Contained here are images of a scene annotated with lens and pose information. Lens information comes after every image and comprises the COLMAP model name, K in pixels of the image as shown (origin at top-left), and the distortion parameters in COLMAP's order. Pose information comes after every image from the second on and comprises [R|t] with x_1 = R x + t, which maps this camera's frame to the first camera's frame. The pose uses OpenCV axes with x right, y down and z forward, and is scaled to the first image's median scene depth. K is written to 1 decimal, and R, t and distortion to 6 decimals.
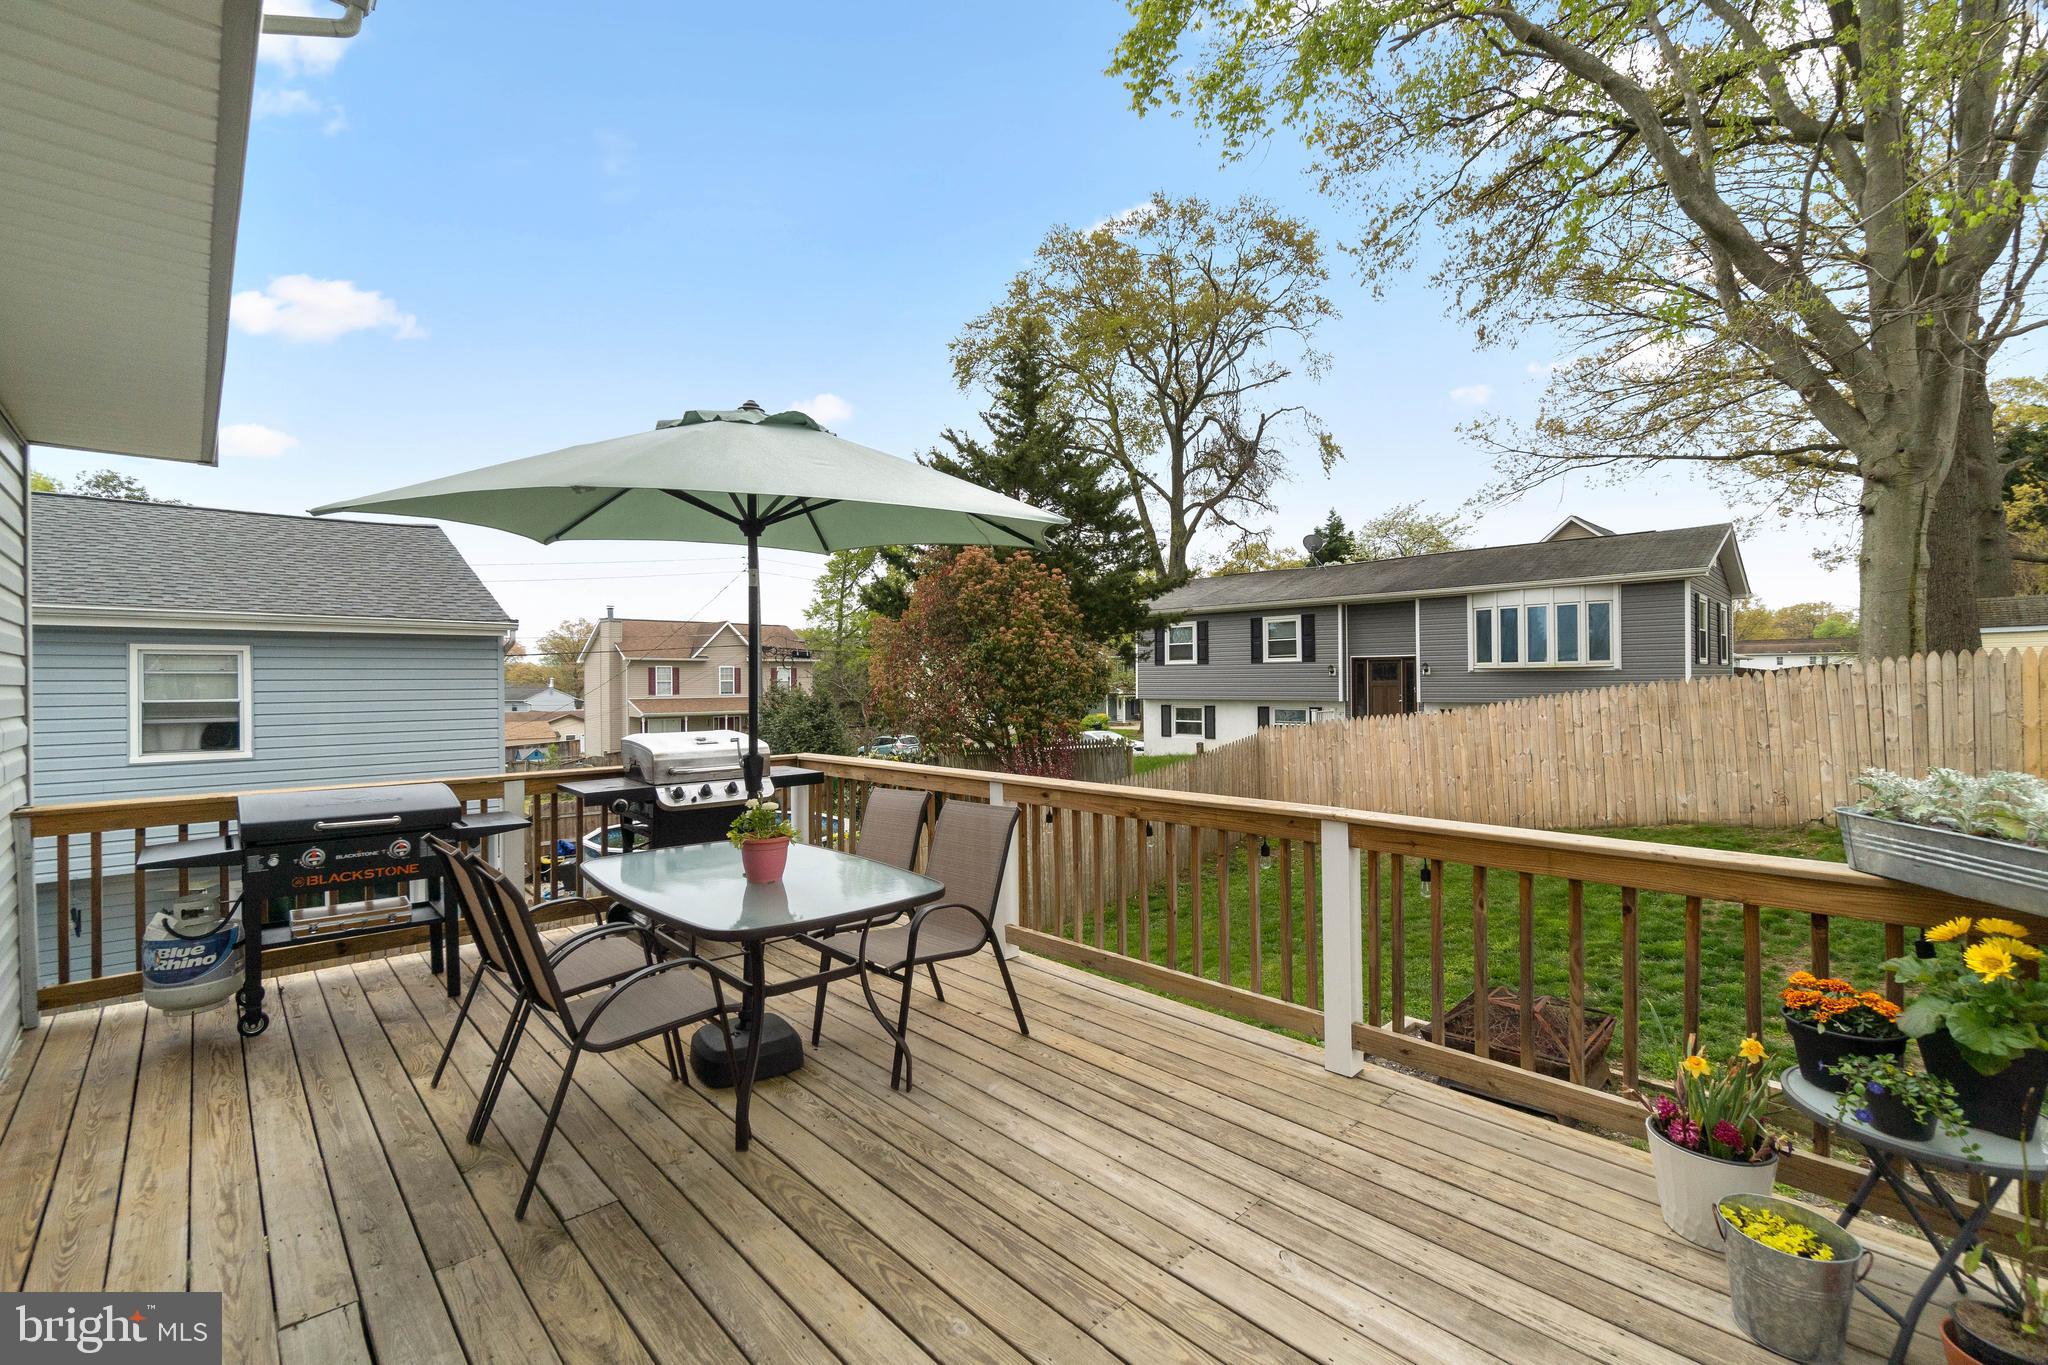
lens RADIAL K [[884.7, 0, 1007.6], [0, 884.7, 672.6], [0, 0, 1]] dist [-0.003661, -0.000757]
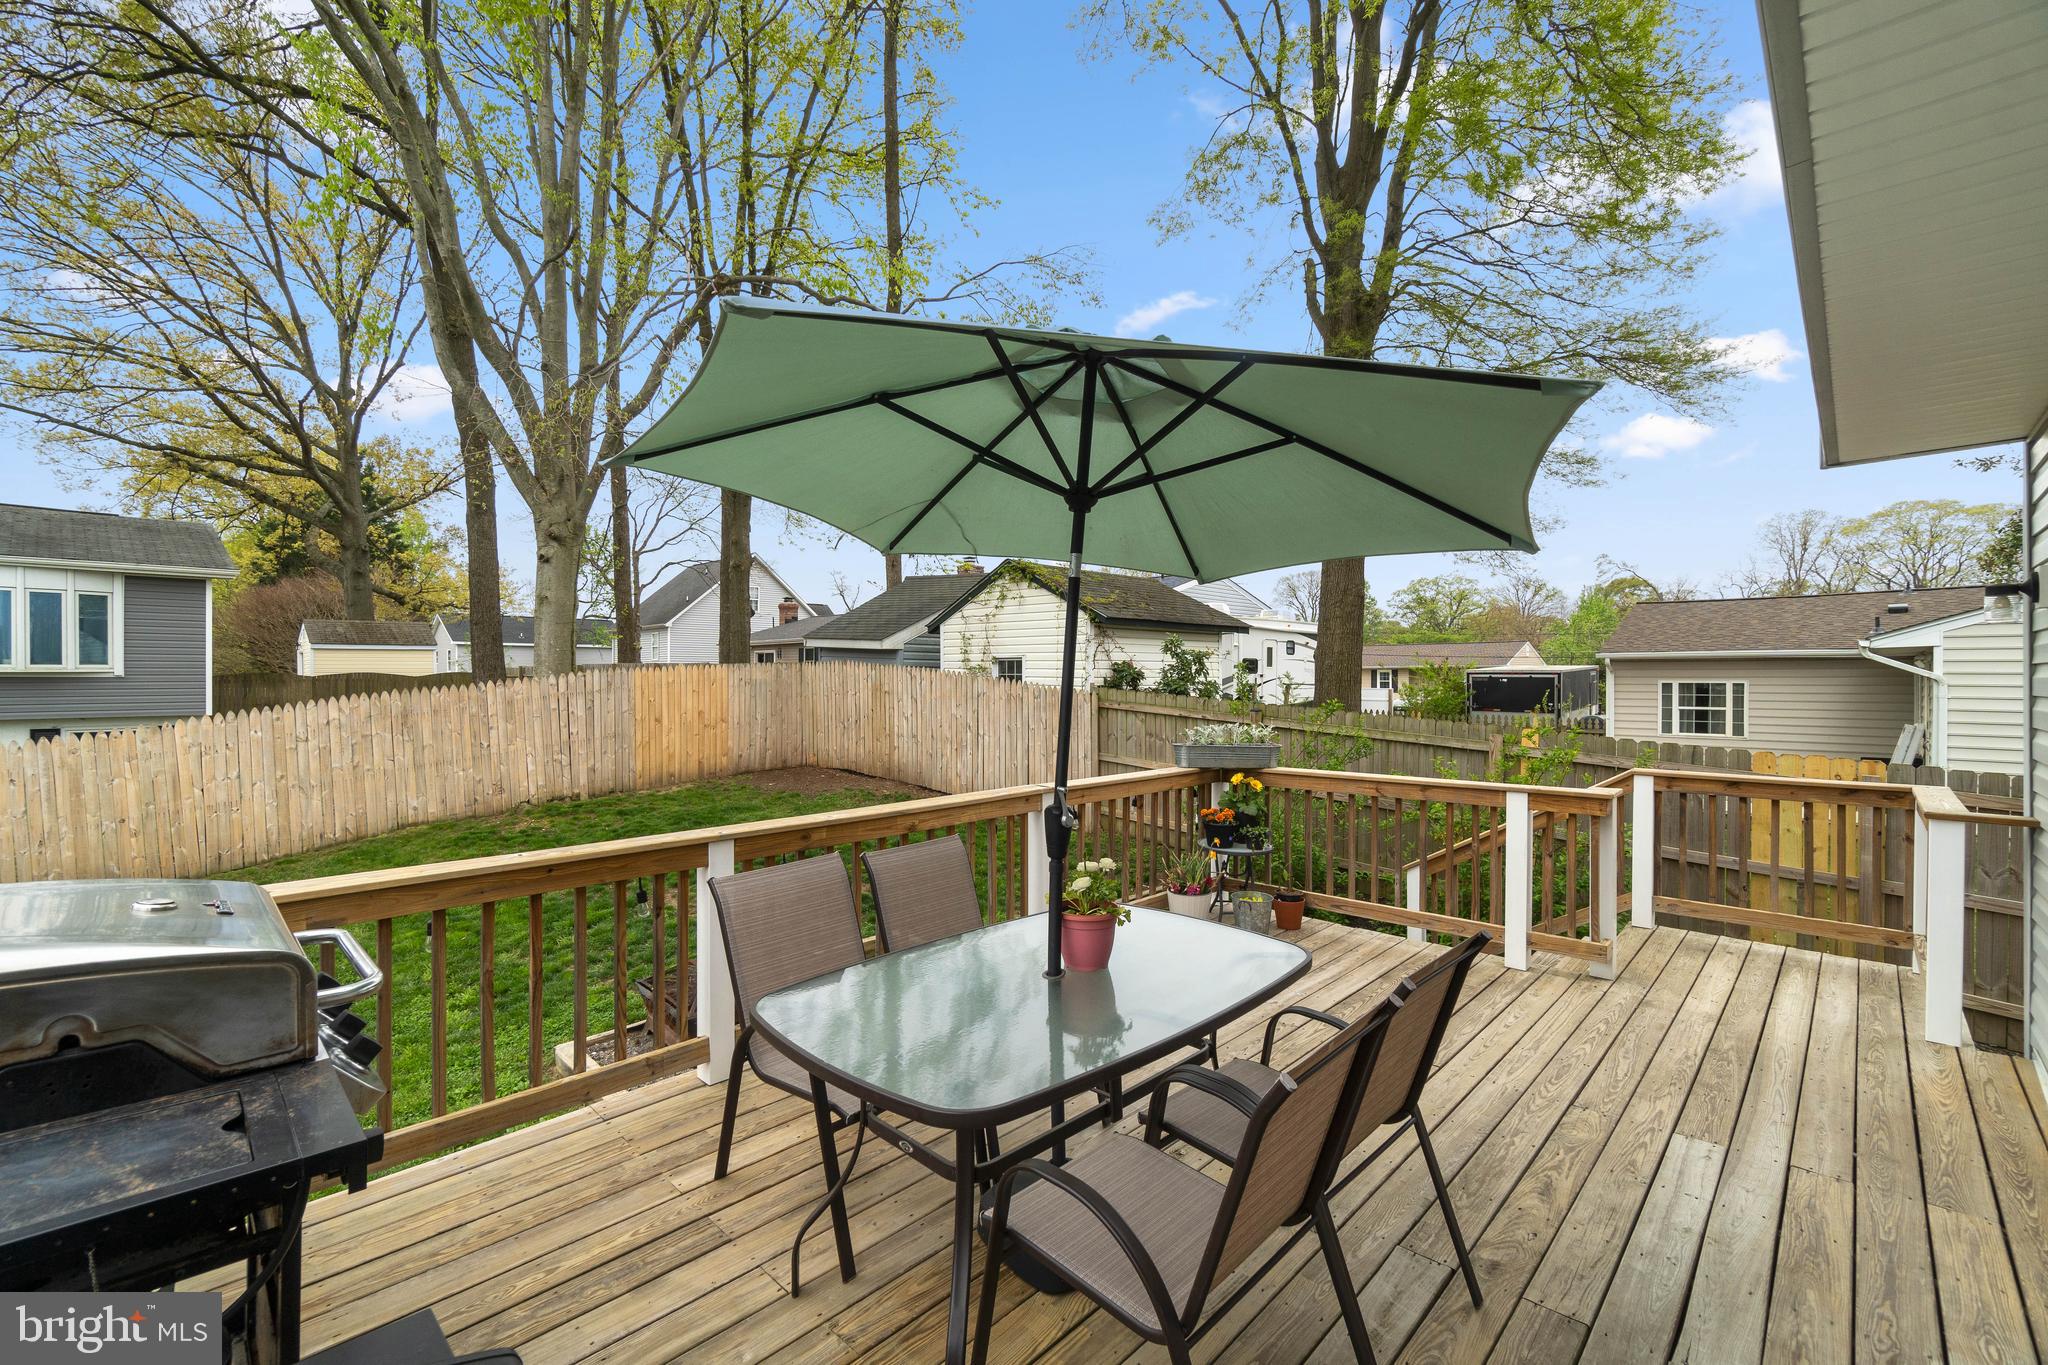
lens RADIAL K [[884.7, 0, 1006.0], [0, 884.7, 675.8], [0, 0, 1]] dist [-0.003661, -0.000757]
pose [[-0.040578, 0.010543, 0.999121, -0.354034], [-0.007847, 0.999910, -0.010870, -0.002541], [-0.999146, -0.008281, -0.040491, 0.373849]]
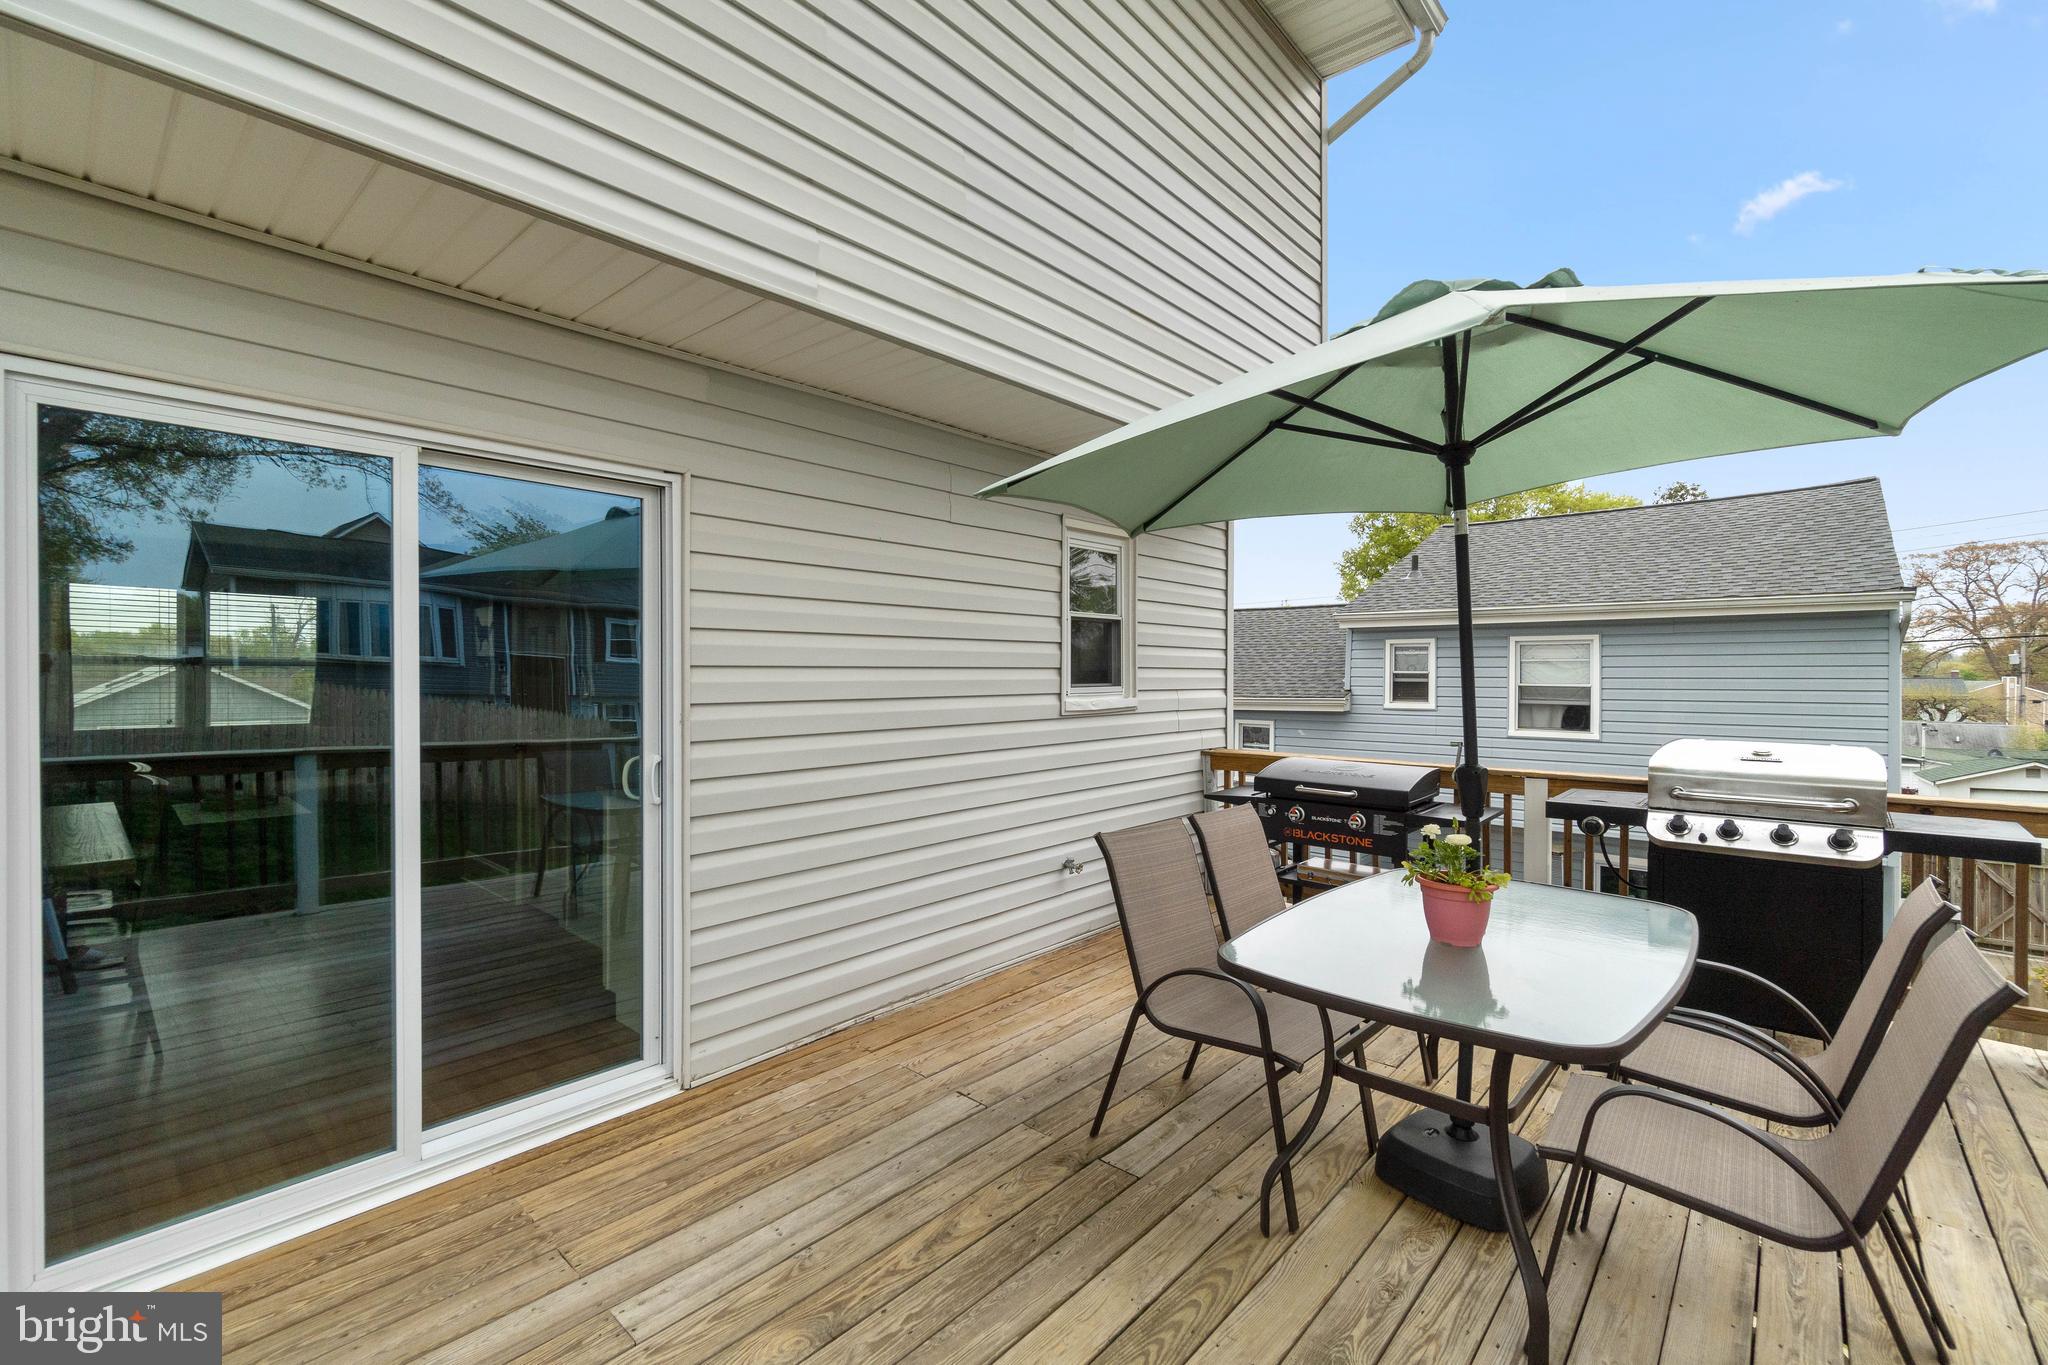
lens RADIAL K [[884.7, 0, 1011.3], [0, 884.7, 672.3], [0, 0, 1]] dist [-0.003661, -0.000757]
pose [[0.086751, 0.007204, -0.996204, 0.141576], [0.005820, 0.999953, 0.007738, 0.002536], [0.996213, -0.006469, 0.086705, 0.197785]]
